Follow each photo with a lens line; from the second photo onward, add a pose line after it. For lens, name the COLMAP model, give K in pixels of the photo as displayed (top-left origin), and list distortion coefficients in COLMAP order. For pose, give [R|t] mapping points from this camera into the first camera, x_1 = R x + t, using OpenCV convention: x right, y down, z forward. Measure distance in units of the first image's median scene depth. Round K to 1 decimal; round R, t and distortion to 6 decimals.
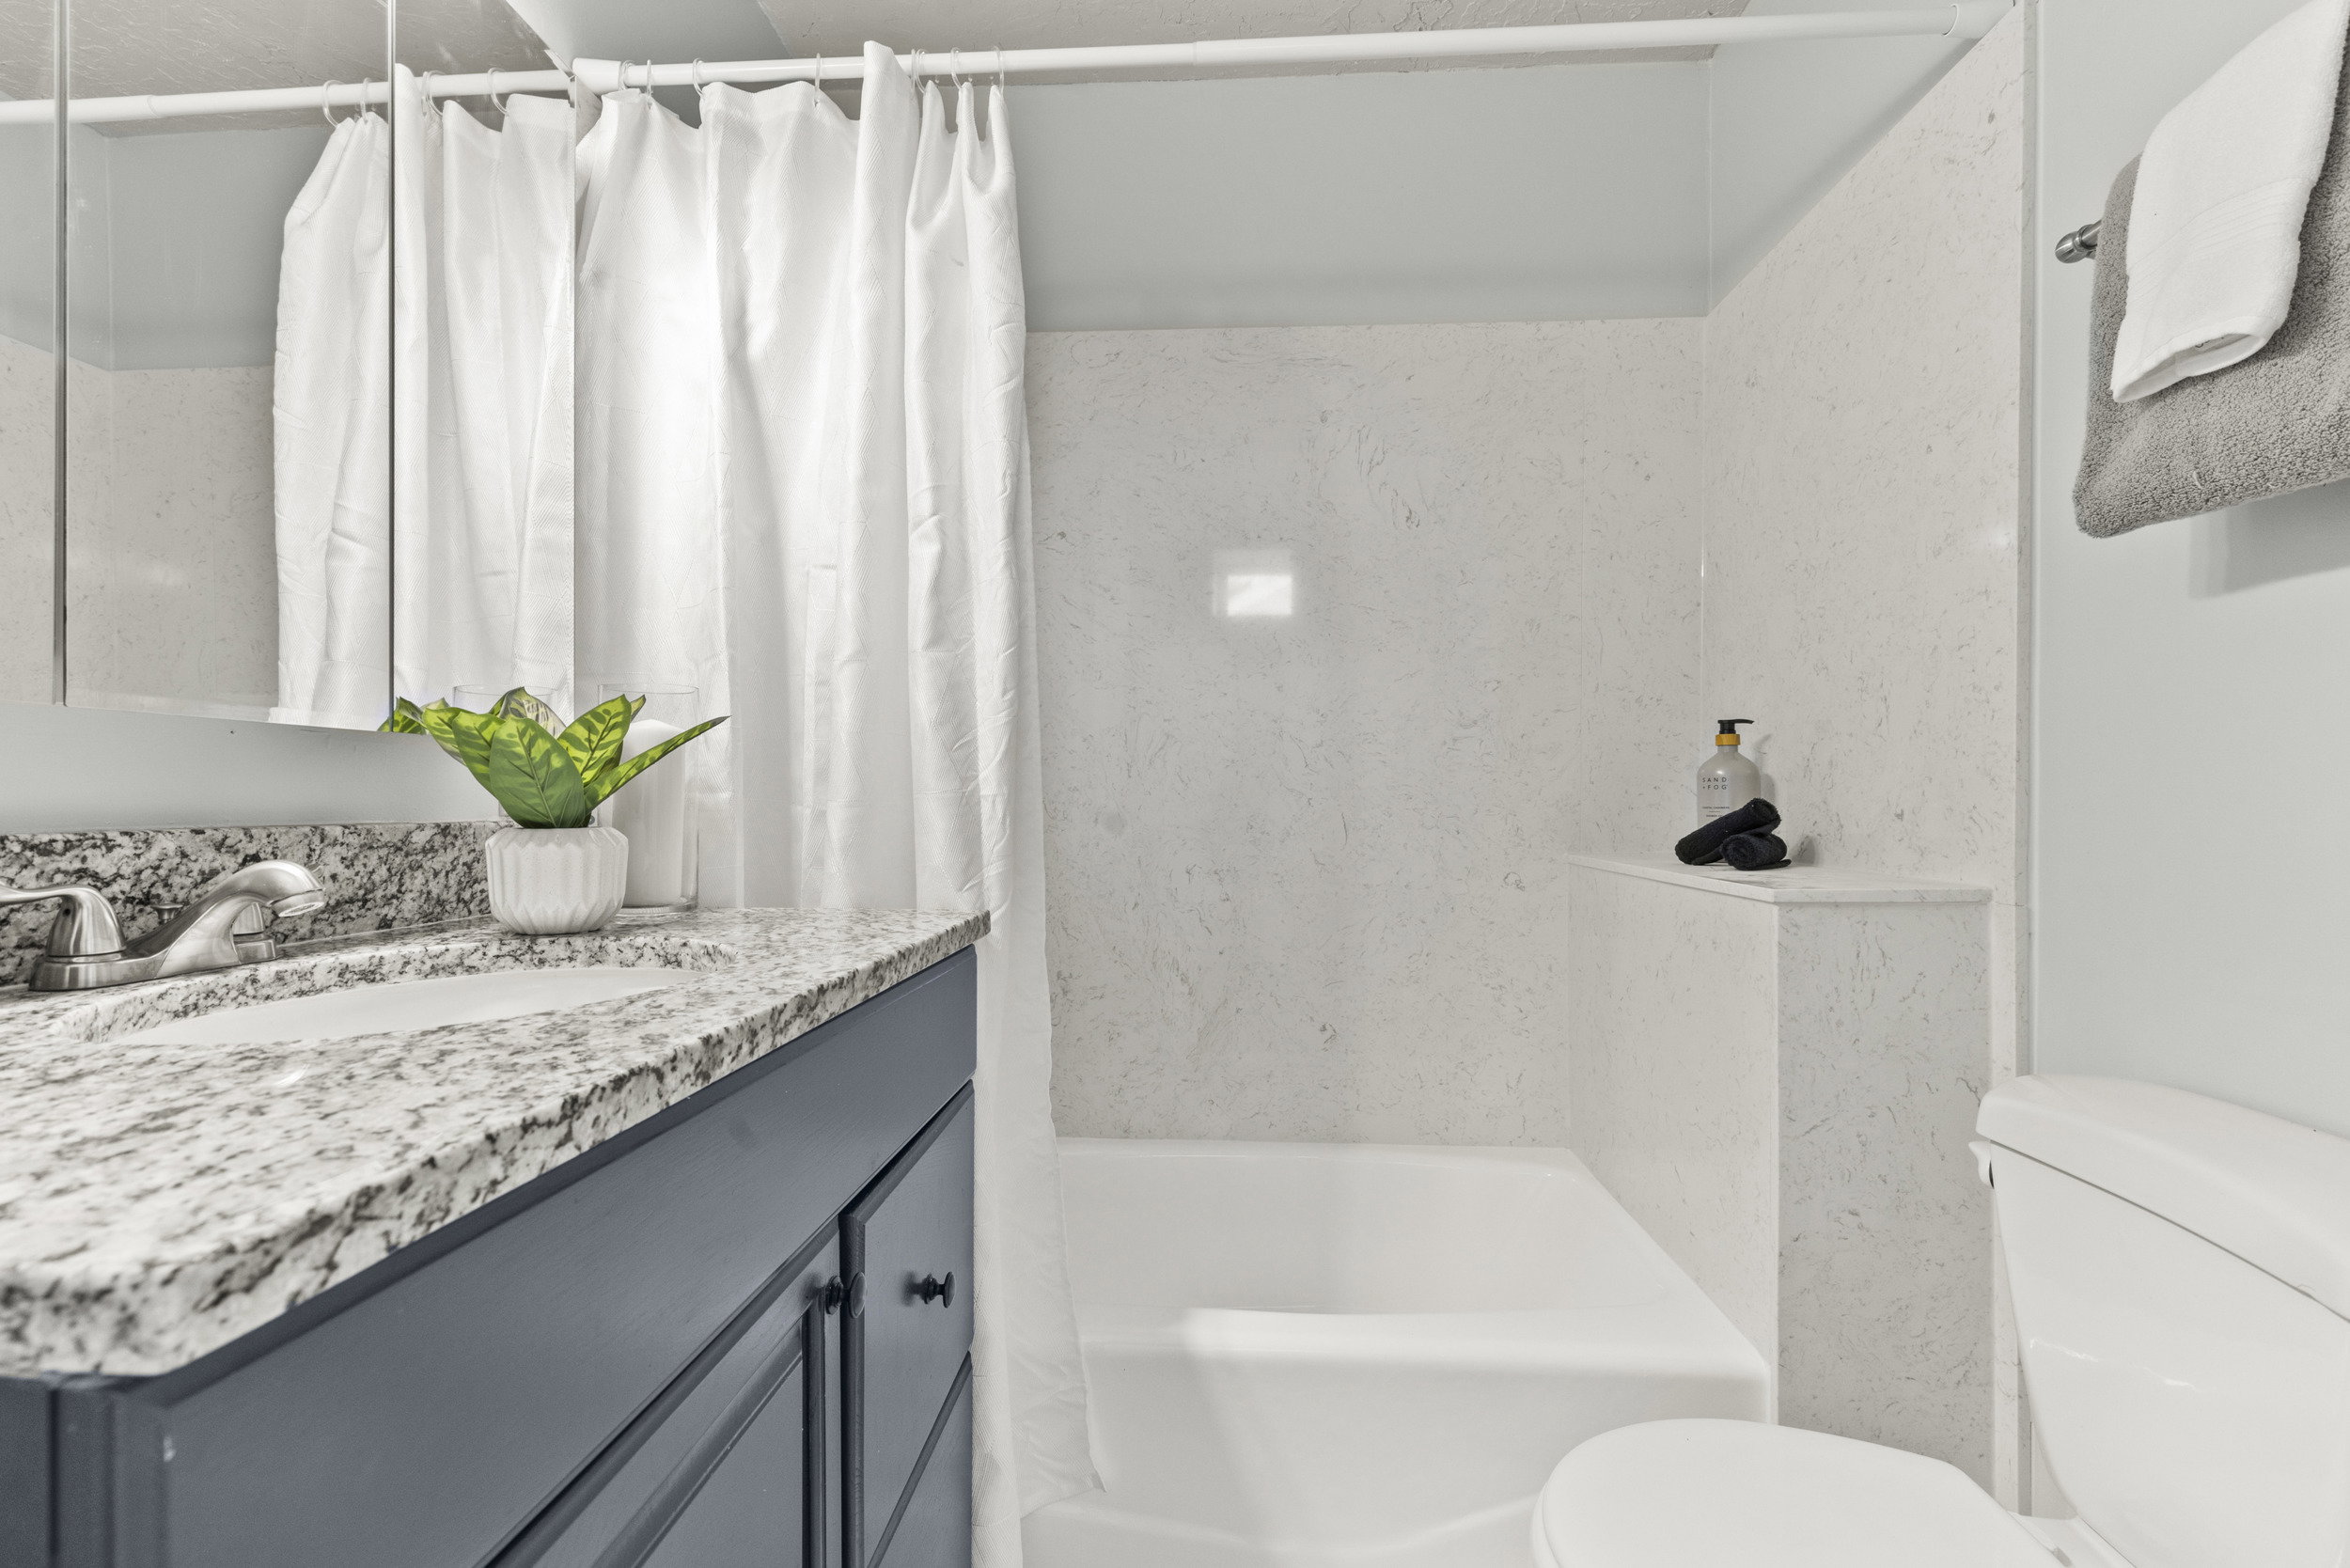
lens RADIAL K [[1069.1, 0, 1171.6], [0, 1069.1, 790.7], [0, 0, 1]] dist [0.009318, -0.001157]
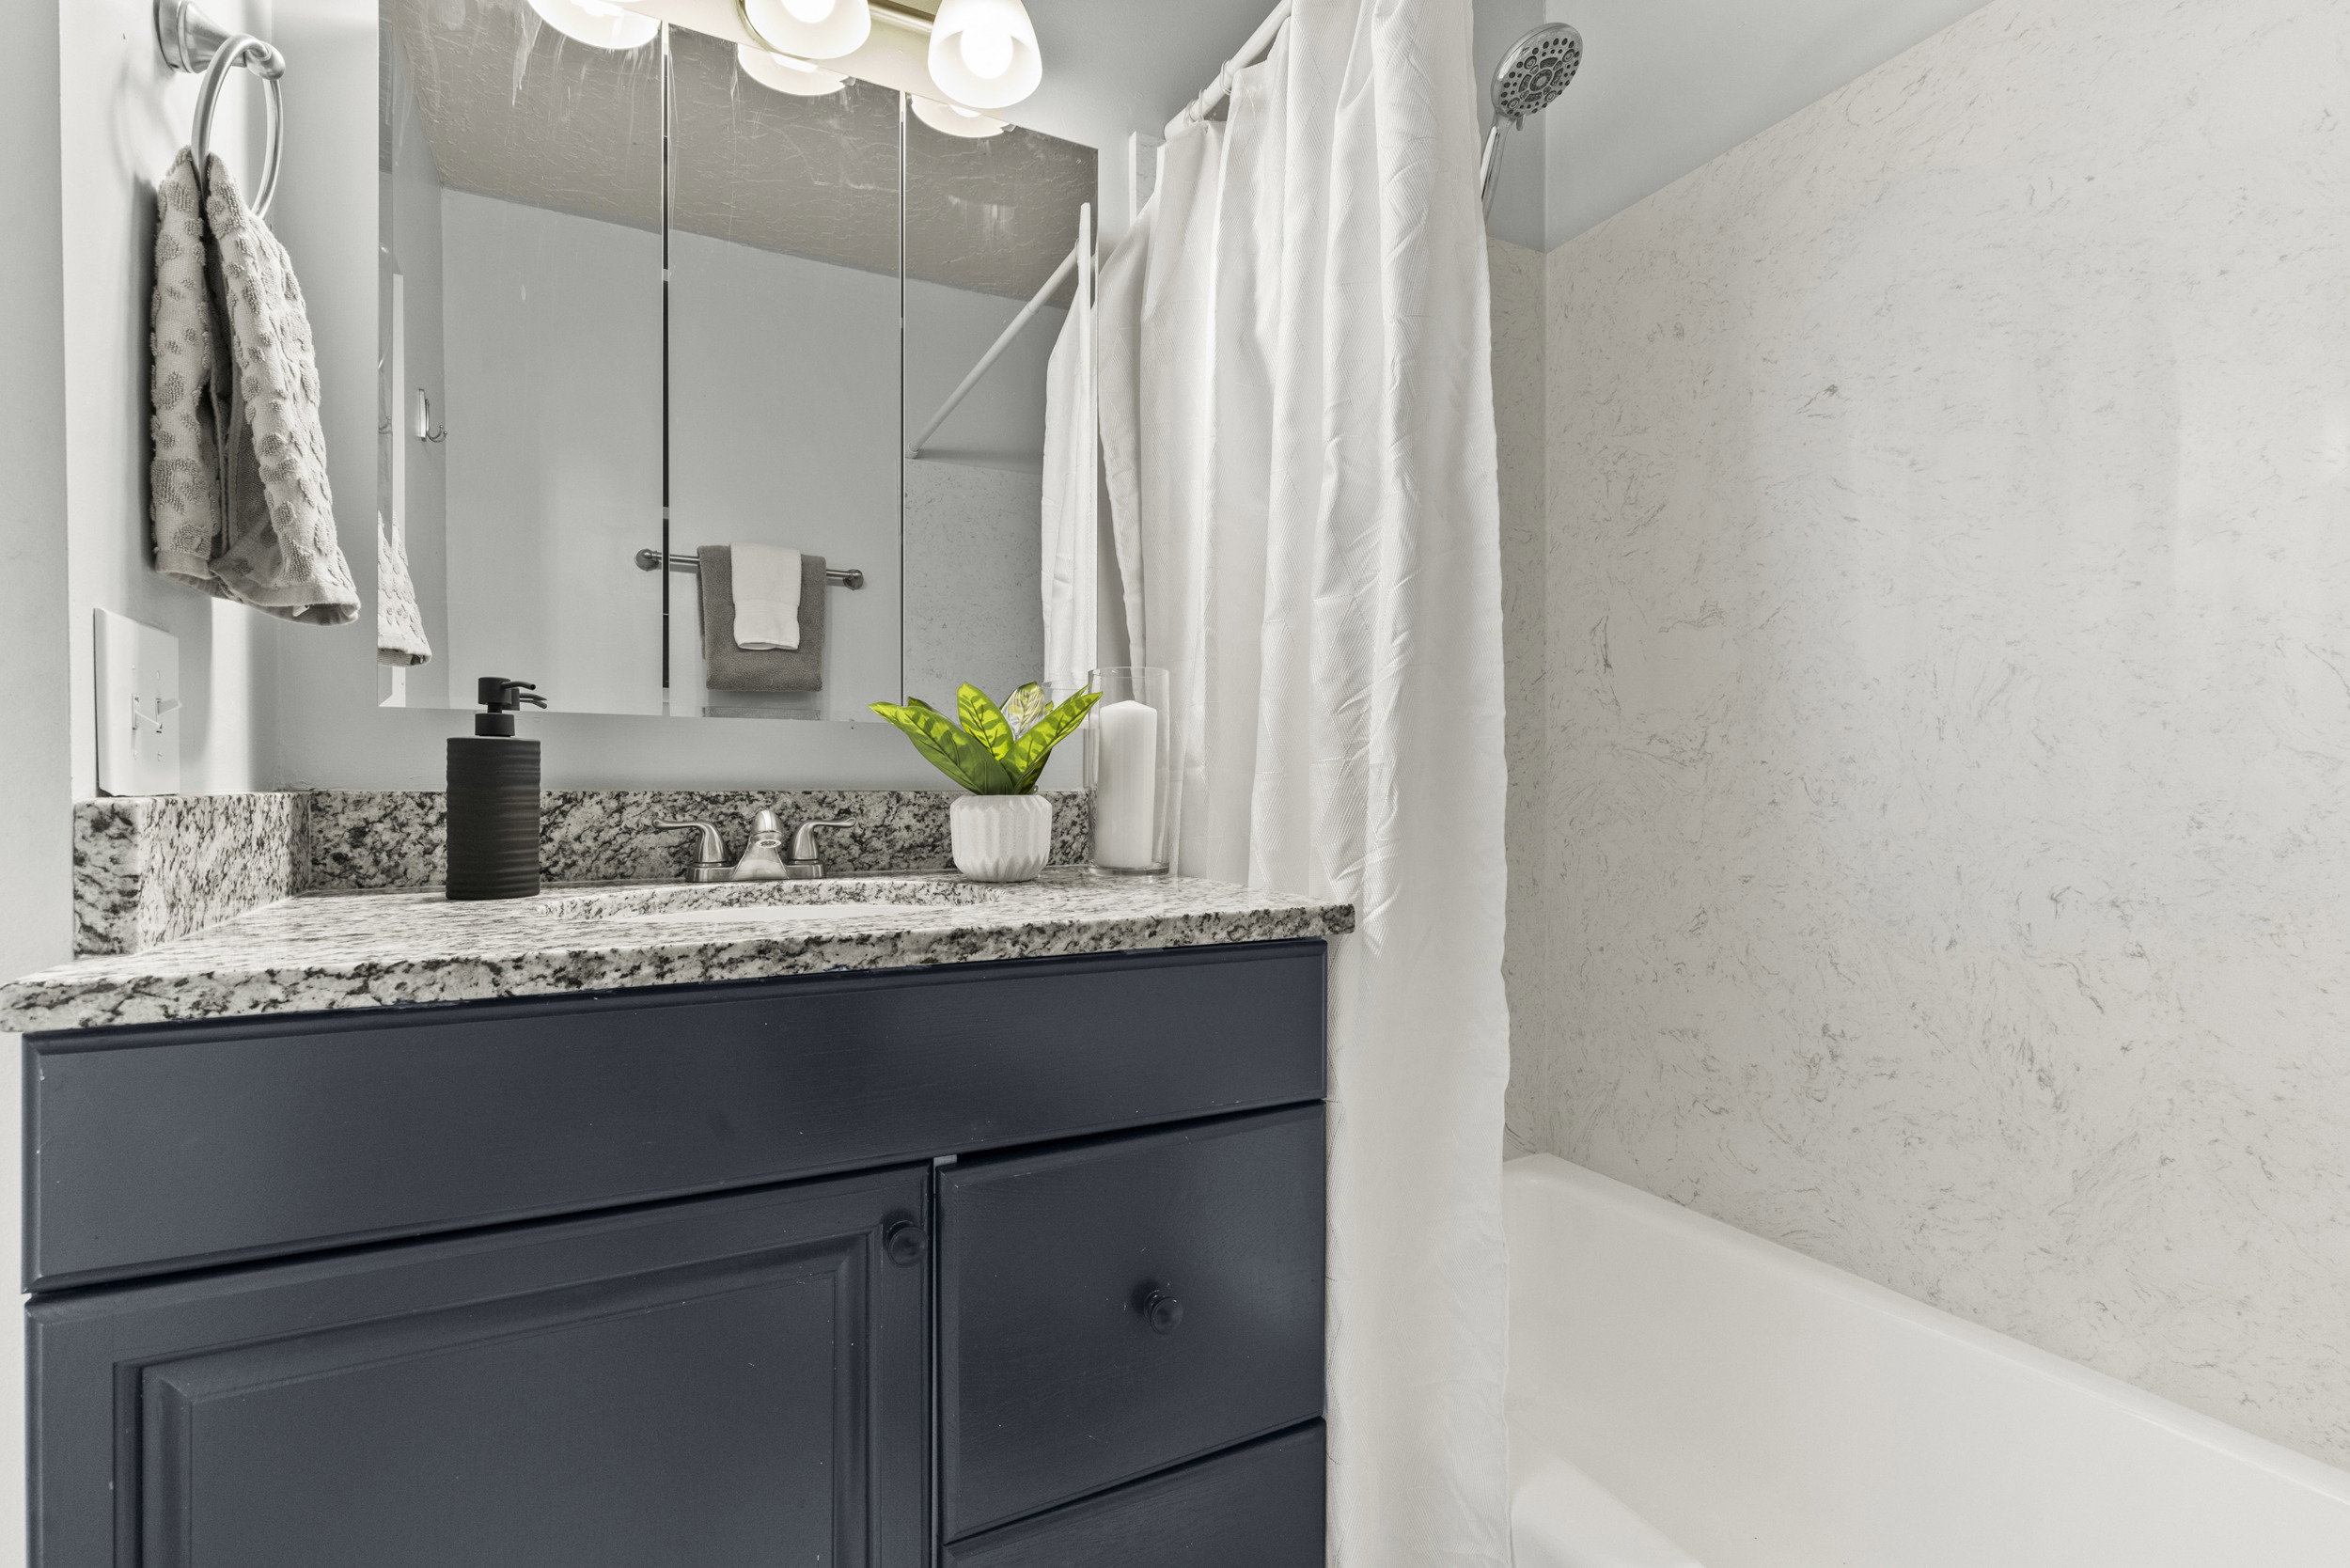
lens RADIAL K [[1069.1, 0, 1161.5], [0, 1069.1, 788.8], [0, 0, 1]] dist [0.009318, -0.001157]
pose [[0.488968, 0.003523, -0.872295, 0.709507], [0.004673, 0.999967, 0.006658, 0.024776], [0.872289, -0.007332, 0.488935, 0.700905]]
